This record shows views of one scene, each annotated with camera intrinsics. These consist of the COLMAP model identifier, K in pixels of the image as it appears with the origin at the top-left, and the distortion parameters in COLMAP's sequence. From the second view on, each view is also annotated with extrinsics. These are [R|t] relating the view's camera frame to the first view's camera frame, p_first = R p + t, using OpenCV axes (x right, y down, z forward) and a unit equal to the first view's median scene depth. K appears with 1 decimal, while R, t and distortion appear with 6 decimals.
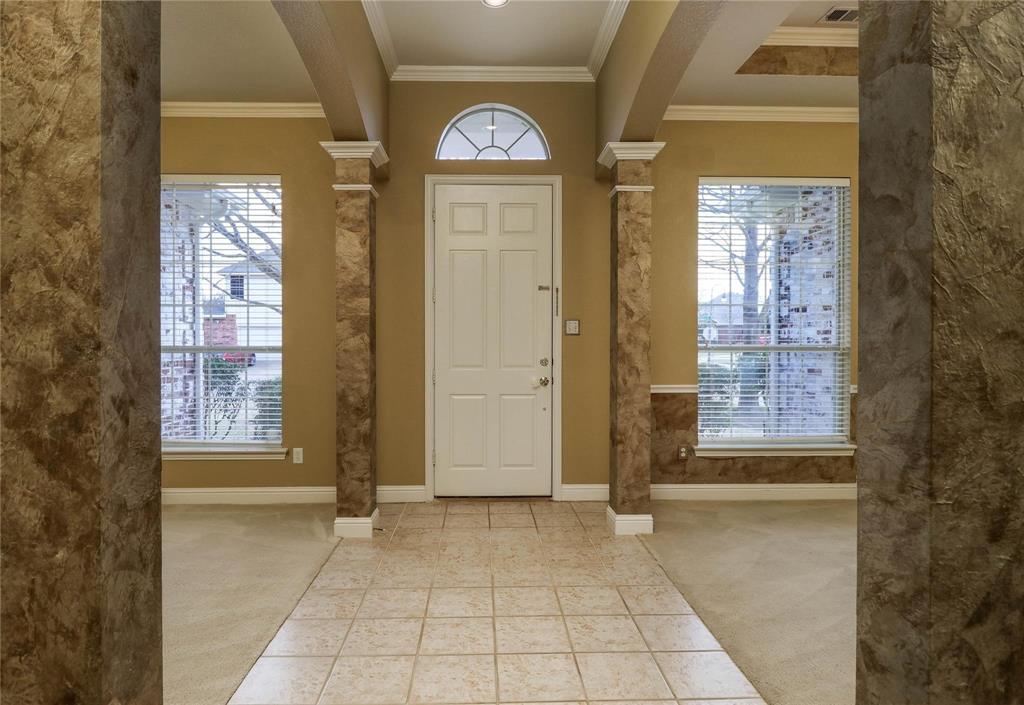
lens RADIAL K [[589.3, 0, 481.9], [0, 589.3, 342.8], [0, 0, 1]] dist [0.003167, -0.002909]
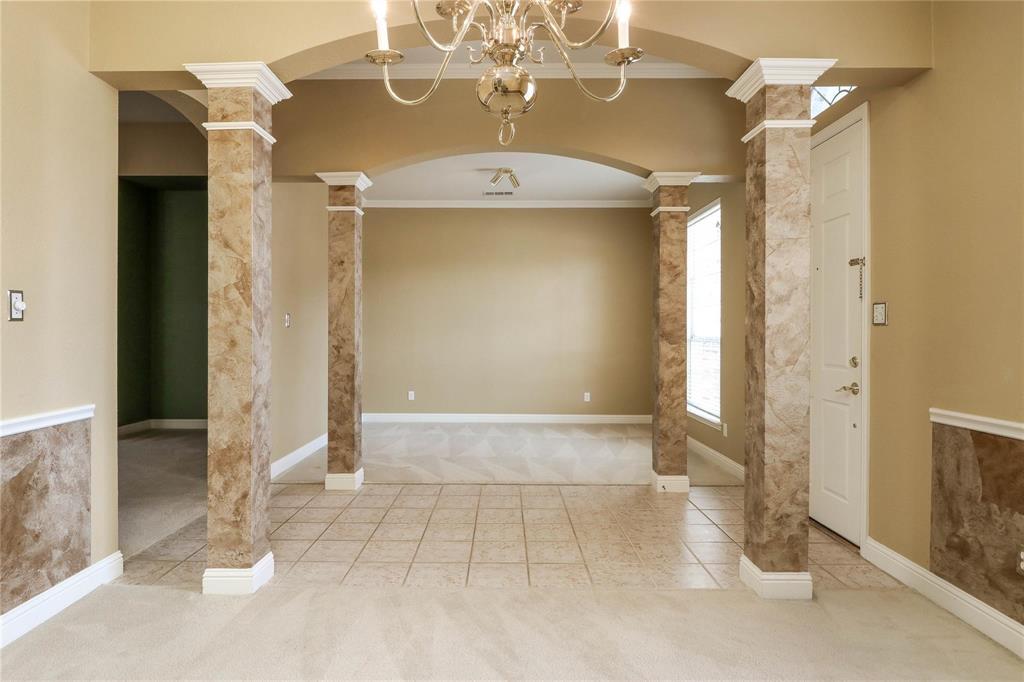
lens RADIAL K [[573.5, 0, 513.1], [0, 573.5, 338.0], [0, 0, 1]] dist [-0.005392, -0.007875]
pose [[-0.020496, 0.010849, -0.999731, 0.829532], [-0.008098, 0.999907, 0.011017, -0.002256], [0.999757, 0.008322, -0.020406, 0.587155]]
